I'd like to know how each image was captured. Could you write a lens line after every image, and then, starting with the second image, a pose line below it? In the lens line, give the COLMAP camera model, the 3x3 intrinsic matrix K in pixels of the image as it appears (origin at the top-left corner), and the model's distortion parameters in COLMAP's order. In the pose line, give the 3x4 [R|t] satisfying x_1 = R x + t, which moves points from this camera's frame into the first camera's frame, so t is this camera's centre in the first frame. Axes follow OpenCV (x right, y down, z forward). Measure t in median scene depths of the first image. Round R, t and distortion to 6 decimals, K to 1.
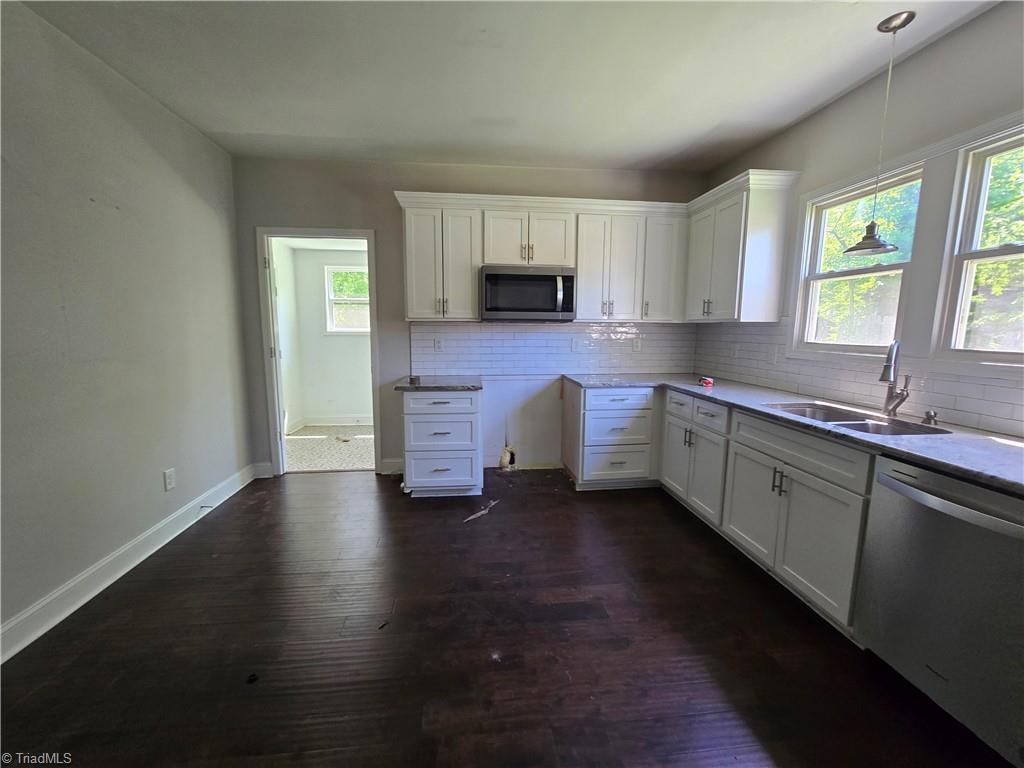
lens RADIAL K [[431.0, 0, 508.2], [0, 431.0, 389.1], [0, 0, 1]] dist [0.001384, 0.000105]
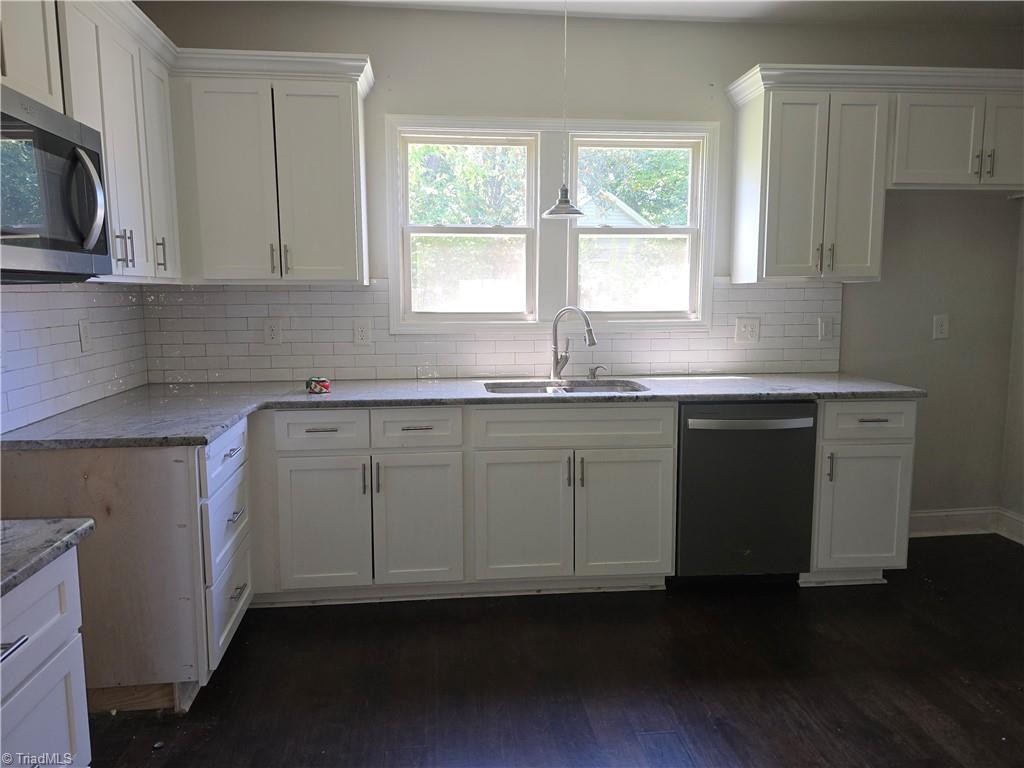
lens RADIAL K [[681.9, 0, 509.2], [0, 681.9, 370.6], [0, 0, 1]] dist [0.002392, 0.000378]
pose [[-0.003154, -0.121953, 0.992531, -0.542239], [0.141392, 0.982510, 0.121171, -0.132128], [-0.989949, 0.140718, 0.014145, 0.845194]]
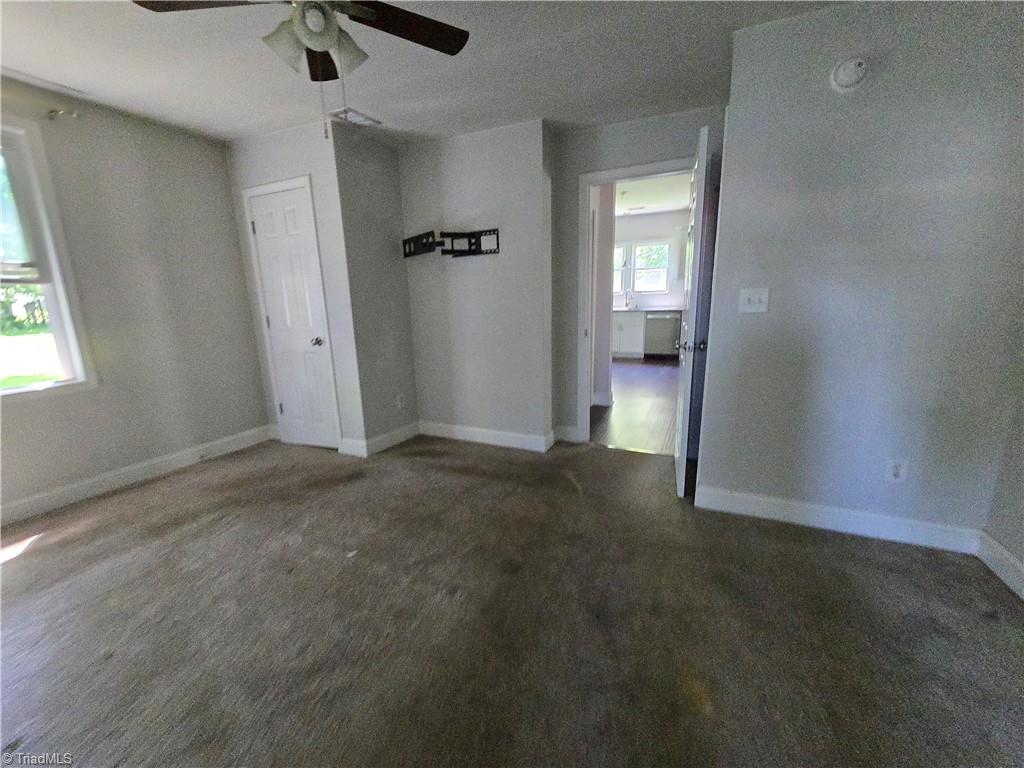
lens RADIAL K [[431.0, 0, 508.2], [0, 431.0, 389.1], [0, 0, 1]] dist [0.001384, 0.000105]
pose [[0.525118, -0.204269, 0.826151, -2.696271], [0.147902, 0.977899, 0.147780, 0.042049], [-0.838079, 0.044588, 0.543724, -0.283936]]
